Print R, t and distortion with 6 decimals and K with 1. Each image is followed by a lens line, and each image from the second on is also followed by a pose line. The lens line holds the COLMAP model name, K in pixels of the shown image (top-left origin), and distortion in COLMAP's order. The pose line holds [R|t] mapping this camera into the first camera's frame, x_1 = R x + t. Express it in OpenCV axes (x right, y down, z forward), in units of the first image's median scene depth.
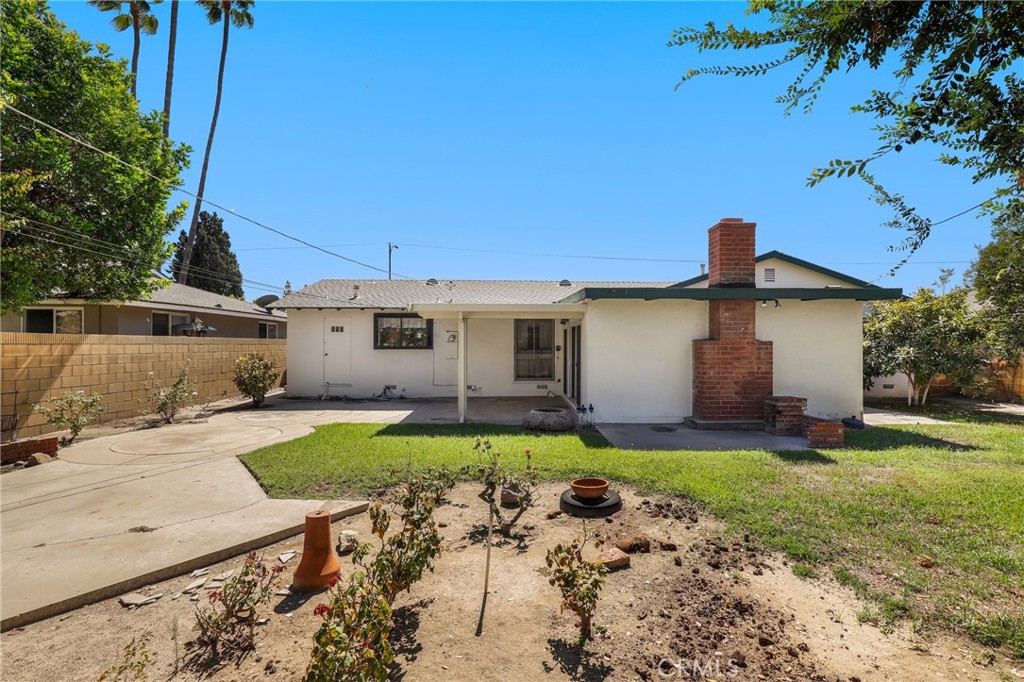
lens RADIAL K [[463.6, 0, 515.7], [0, 463.6, 349.8], [0, 0, 1]] dist [-0.000530, -0.000148]
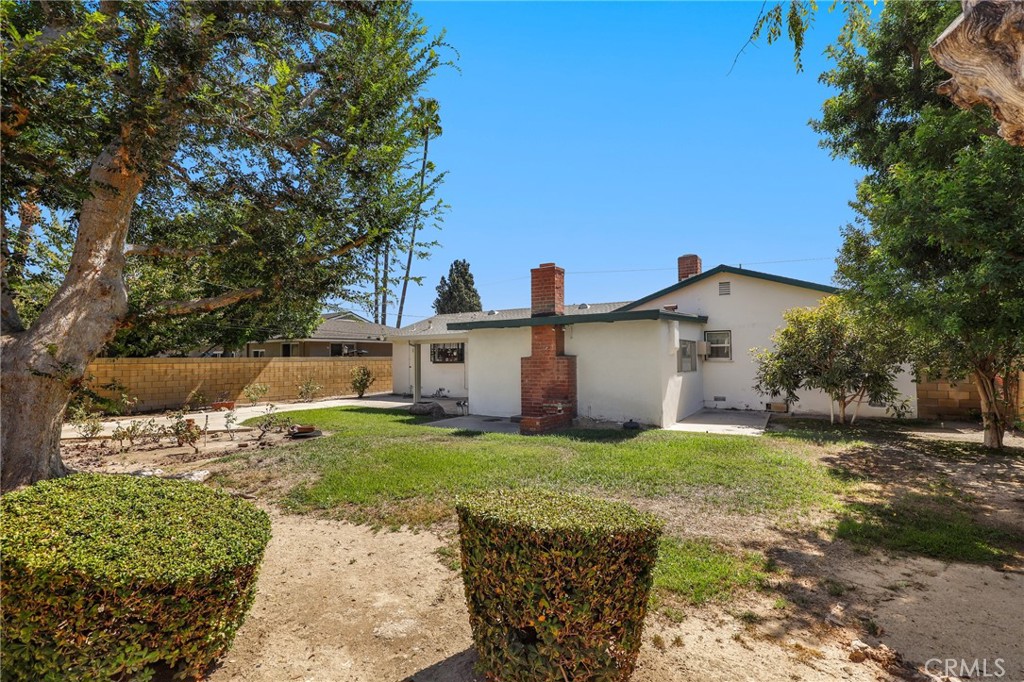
lens RADIAL K [[463.6, 0, 515.7], [0, 463.6, 349.8], [0, 0, 1]] dist [-0.000530, -0.000148]
pose [[0.837706, -0.019925, -0.545758, 0.807123], [0.005494, 0.999591, -0.028062, -0.001954], [0.546094, 0.020510, 0.837473, -0.107718]]
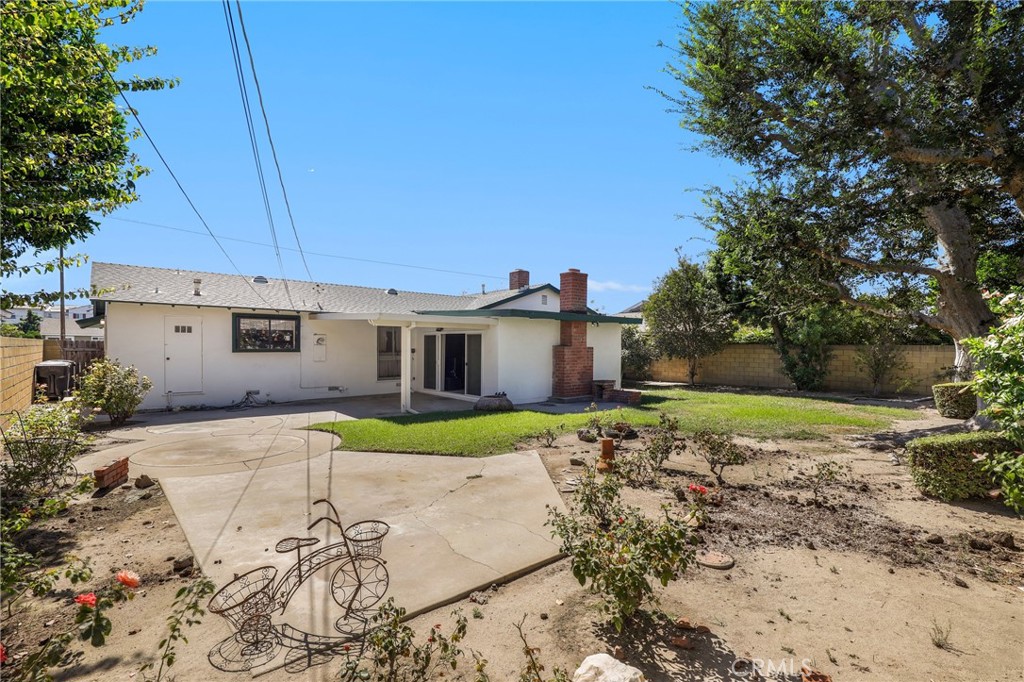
lens RADIAL K [[463.6, 0, 515.7], [0, 463.6, 349.8], [0, 0, 1]] dist [-0.000530, -0.000148]
pose [[0.773767, 0.000227, 0.633471, -0.502830], [0.000359, 1.000000, -0.000796, -0.005747], [-0.633471, 0.000843, 0.773766, -0.070885]]
